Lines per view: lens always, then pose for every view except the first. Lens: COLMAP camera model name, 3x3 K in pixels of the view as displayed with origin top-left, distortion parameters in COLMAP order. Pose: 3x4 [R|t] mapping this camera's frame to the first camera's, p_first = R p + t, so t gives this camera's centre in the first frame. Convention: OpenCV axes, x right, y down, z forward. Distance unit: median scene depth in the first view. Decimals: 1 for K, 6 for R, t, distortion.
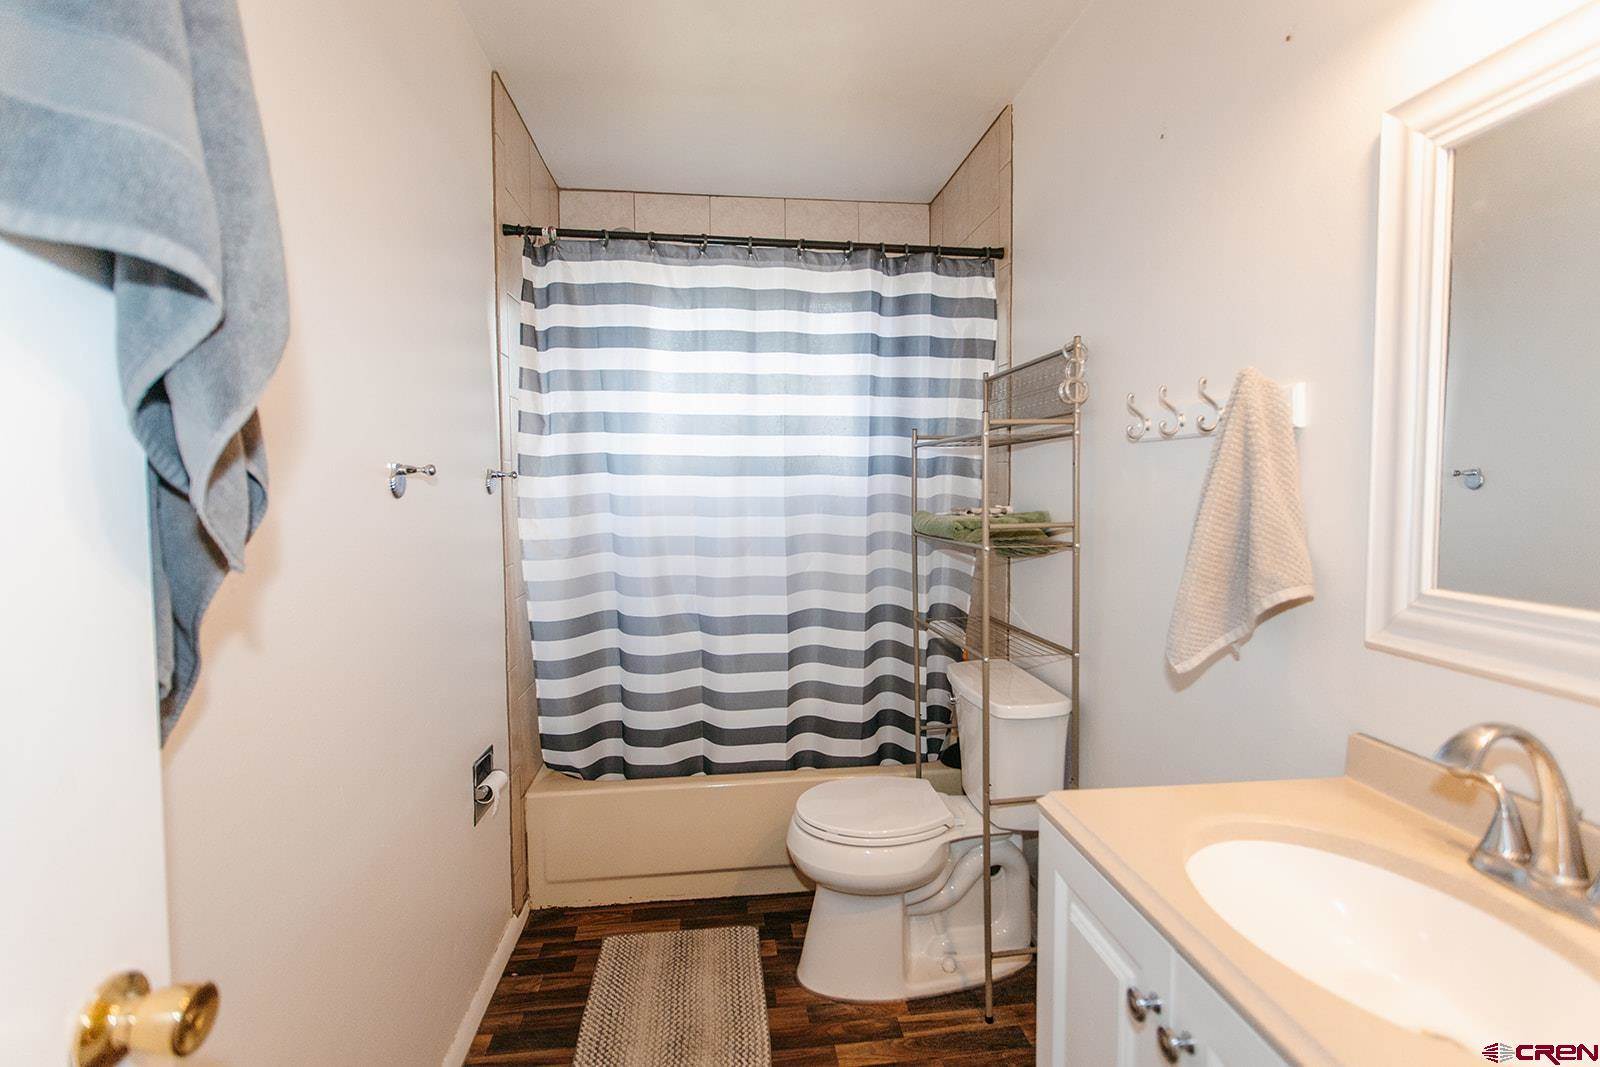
lens RADIAL K [[748.0, 0, 805.9], [0, 748.0, 521.7], [0, 0, 1]] dist [0.001759, 0.001085]
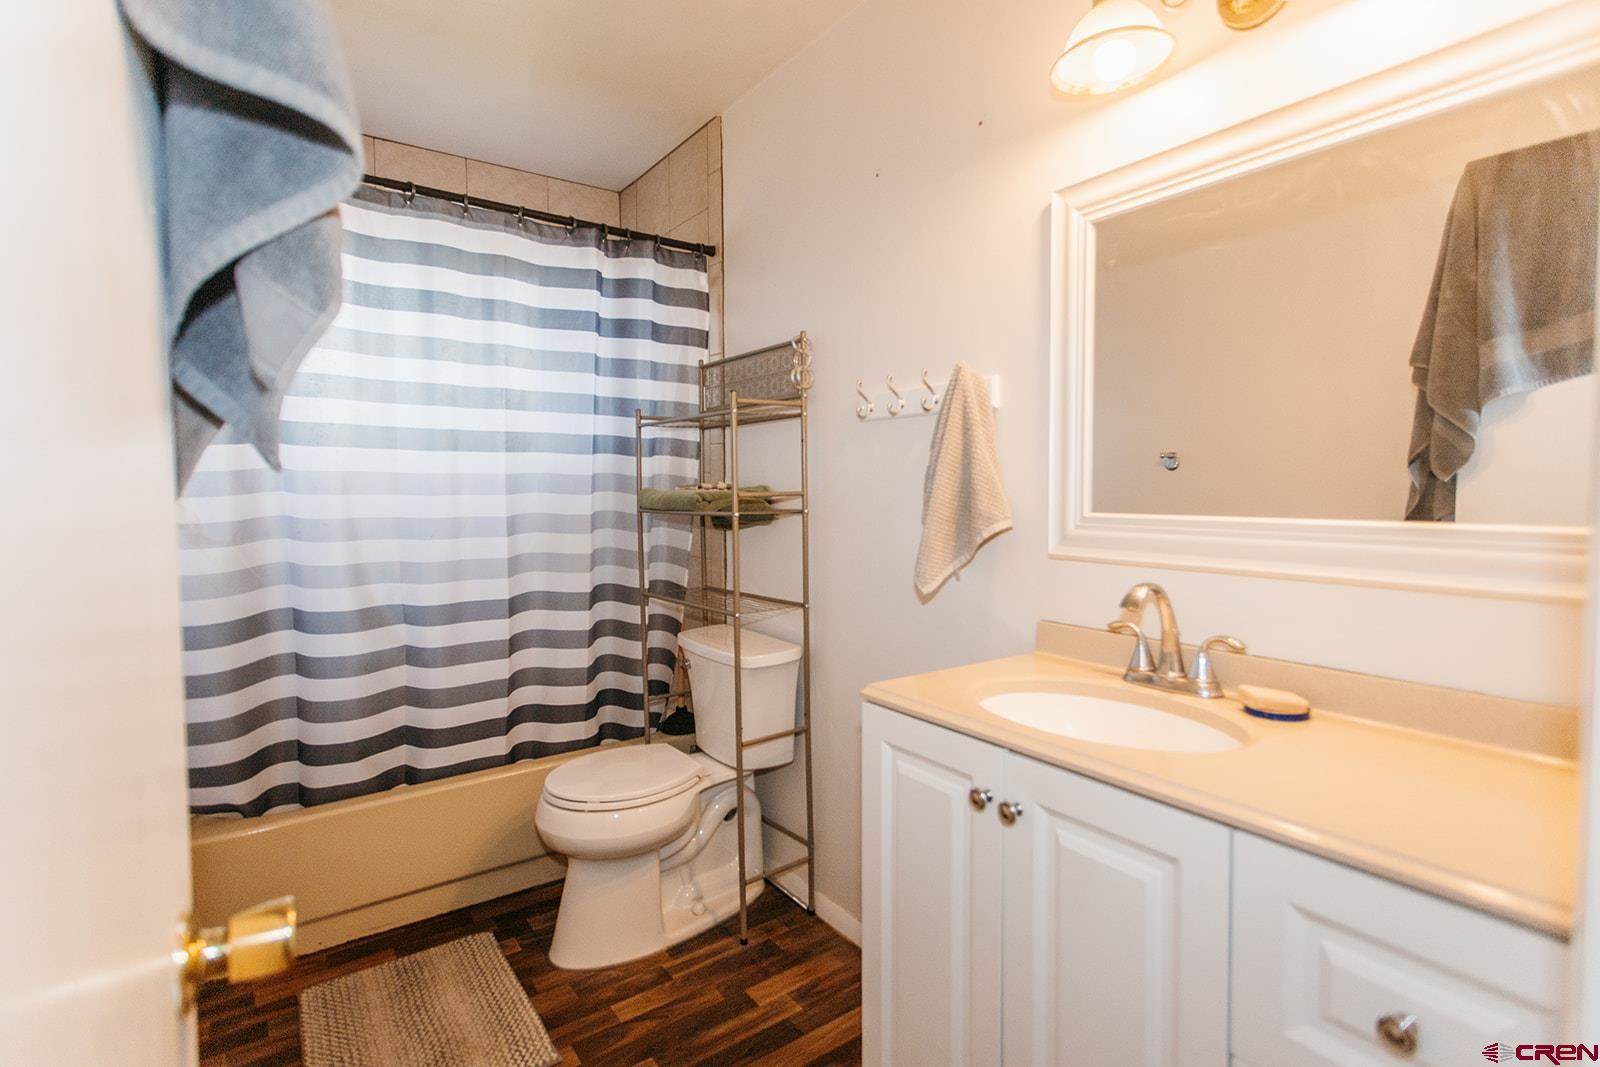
lens RADIAL K [[767.4, 0, 796.9], [0, 767.4, 521.2], [0, 0, 1]] dist [-0.000785, 0.014312]
pose [[0.883651, -0.020688, 0.467688, -0.160445], [0.023729, 0.999718, -0.000611, 0.036508], [-0.467544, 0.011638, 0.883893, -0.036061]]
